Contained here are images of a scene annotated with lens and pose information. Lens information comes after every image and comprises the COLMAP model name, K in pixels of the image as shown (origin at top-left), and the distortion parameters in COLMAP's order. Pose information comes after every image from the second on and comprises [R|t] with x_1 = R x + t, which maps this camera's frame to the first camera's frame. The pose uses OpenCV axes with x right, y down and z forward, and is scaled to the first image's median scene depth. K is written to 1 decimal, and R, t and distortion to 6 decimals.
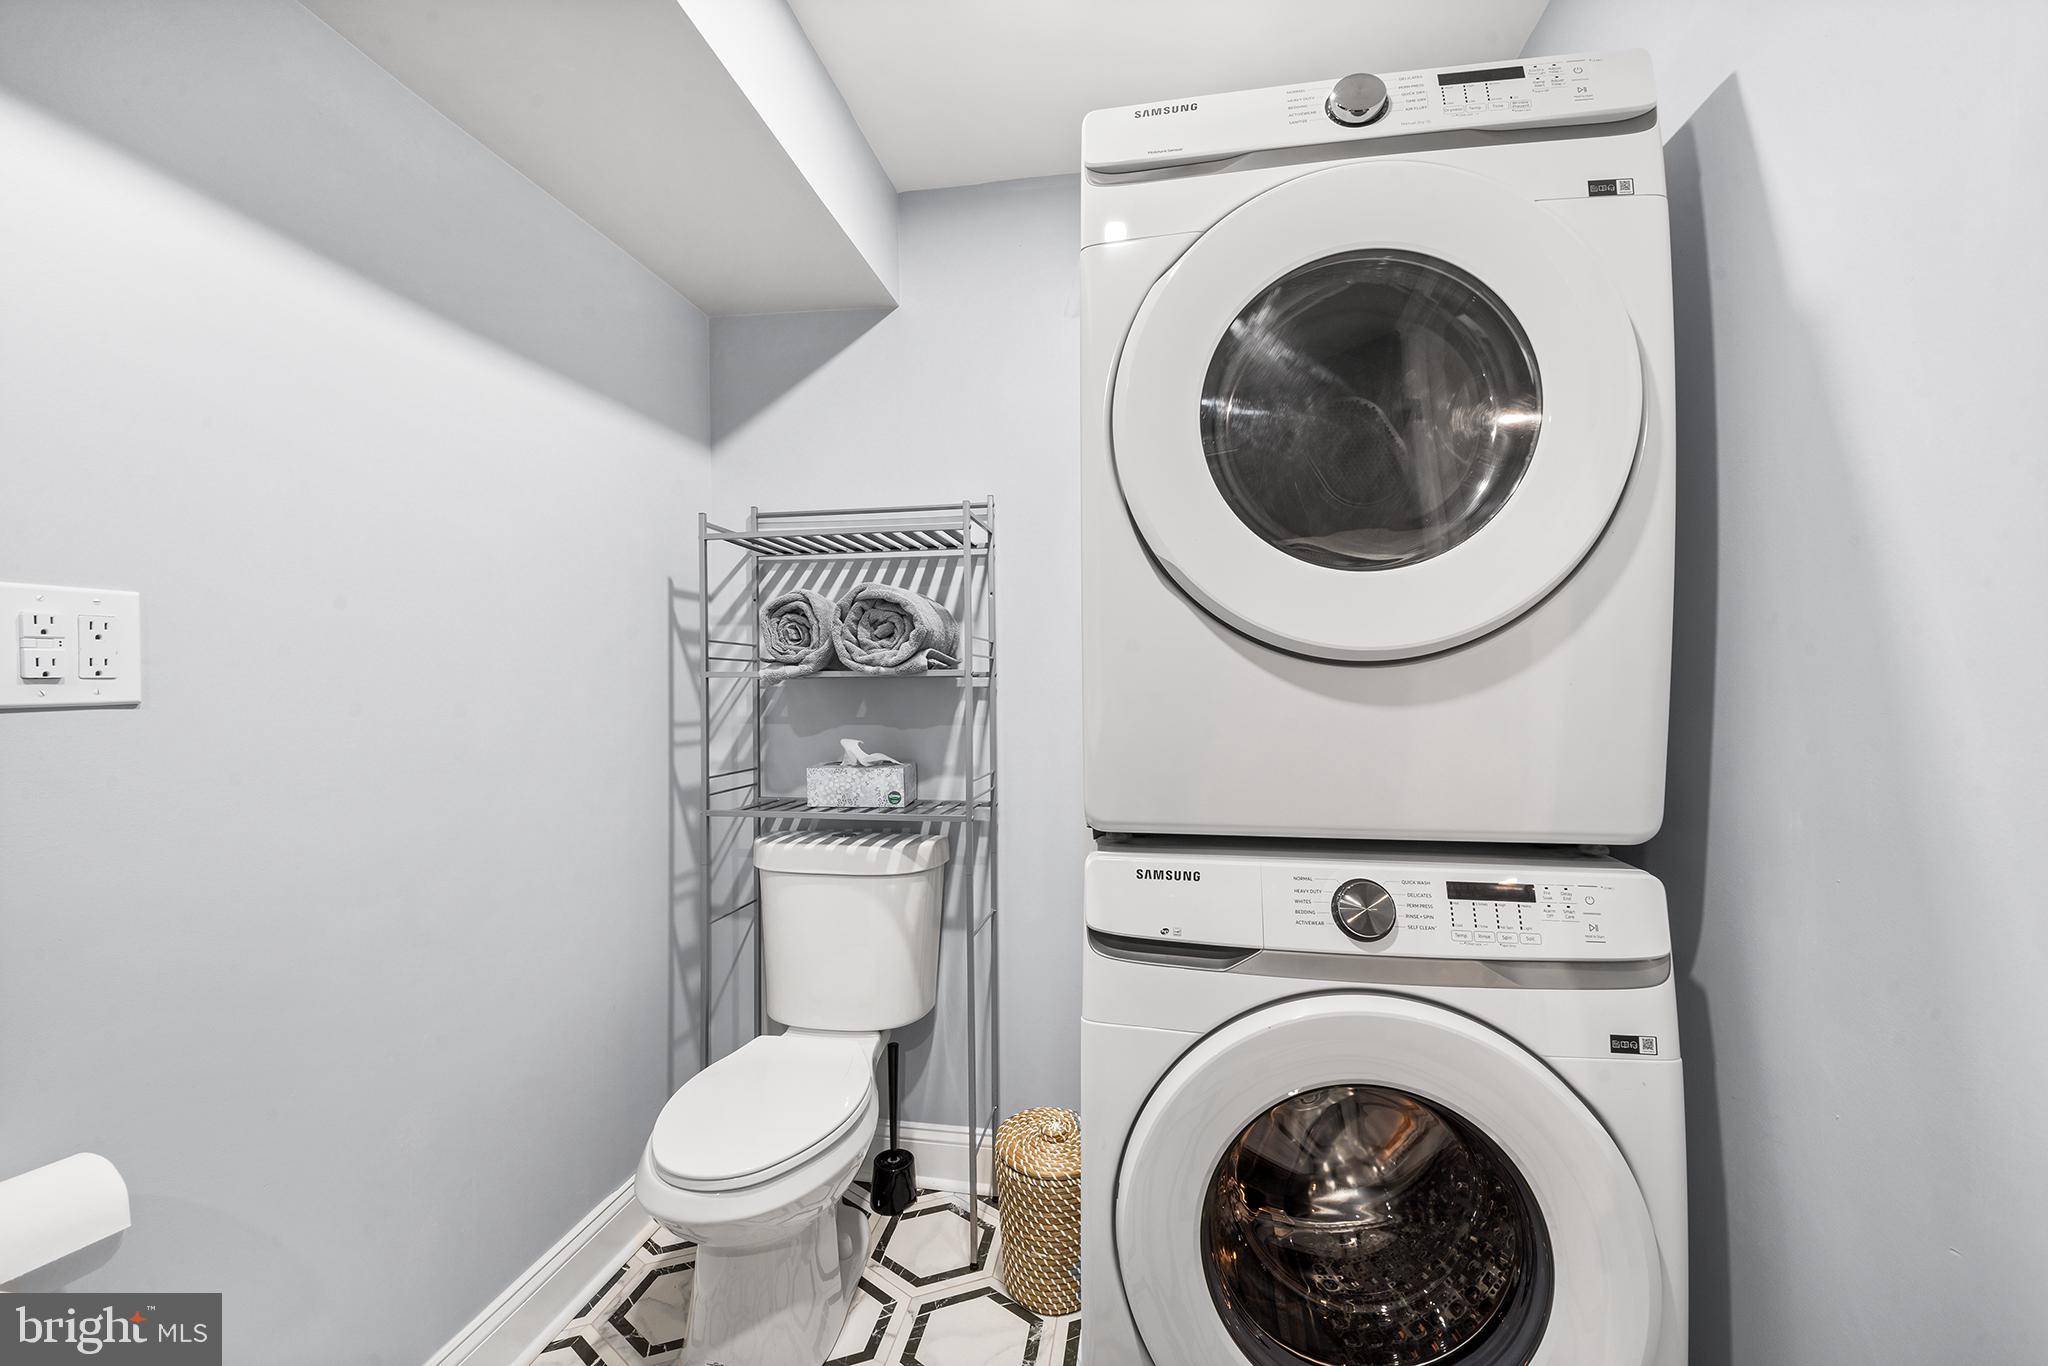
lens RADIAL K [[853.8, 0, 1024.0], [0, 853.8, 683.0], [0, 0, 1]] dist [-0.000831, 0.000325]
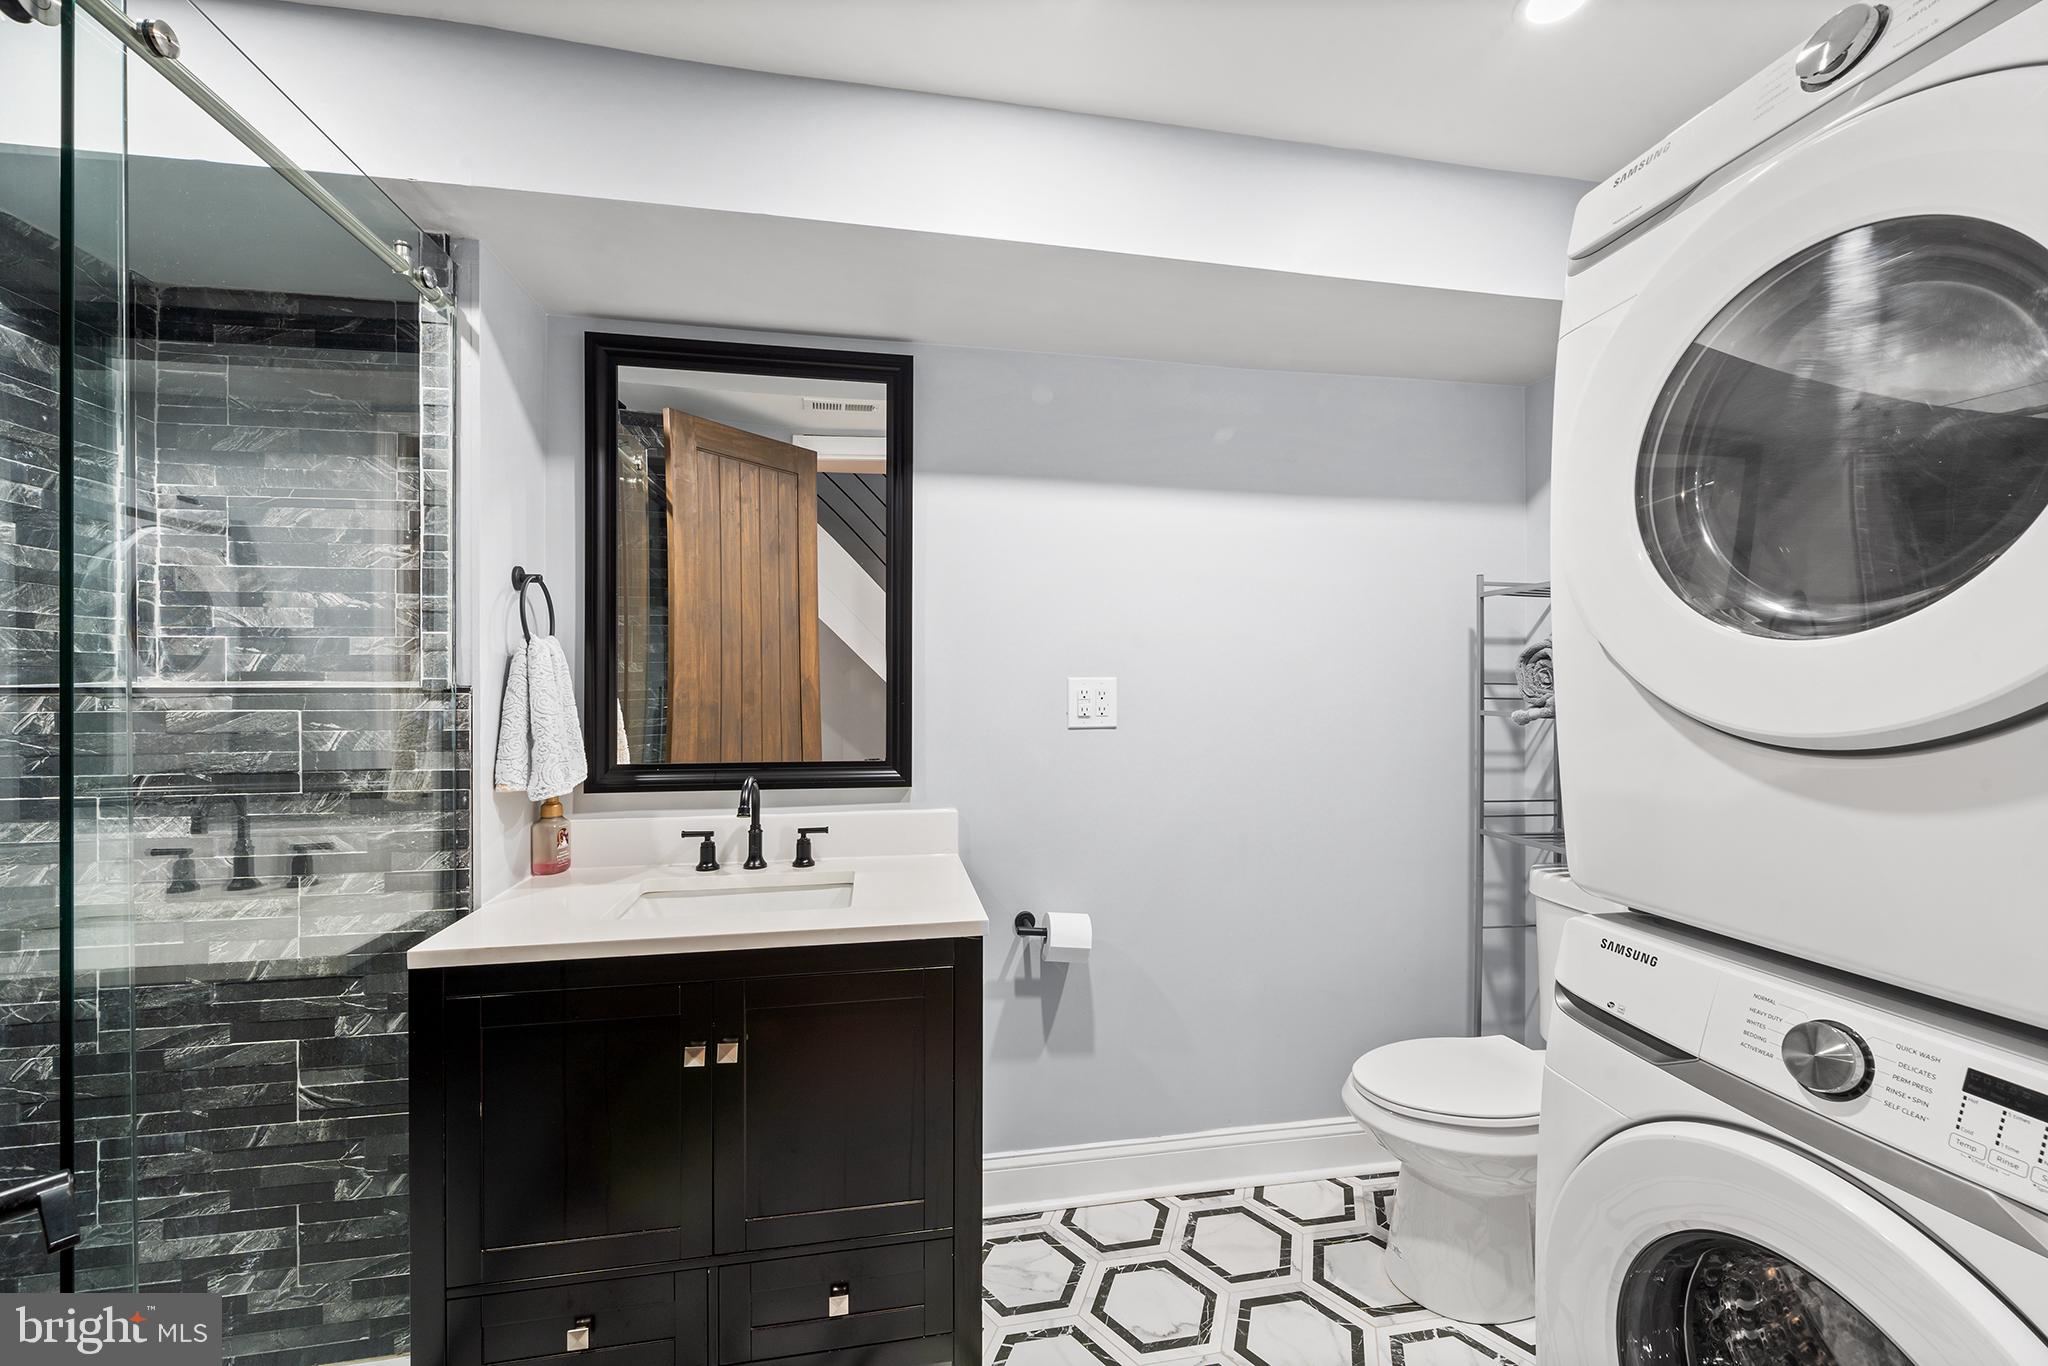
lens RADIAL K [[853.8, 0, 1024.0], [0, 853.8, 683.0], [0, 0, 1]] dist [-0.000831, 0.000325]
pose [[0.352662, 0.001947, -0.935749, 0.830268], [-0.003361, 0.999994, 0.000814, -0.081582], [0.935745, 0.002858, 0.352666, 0.005388]]
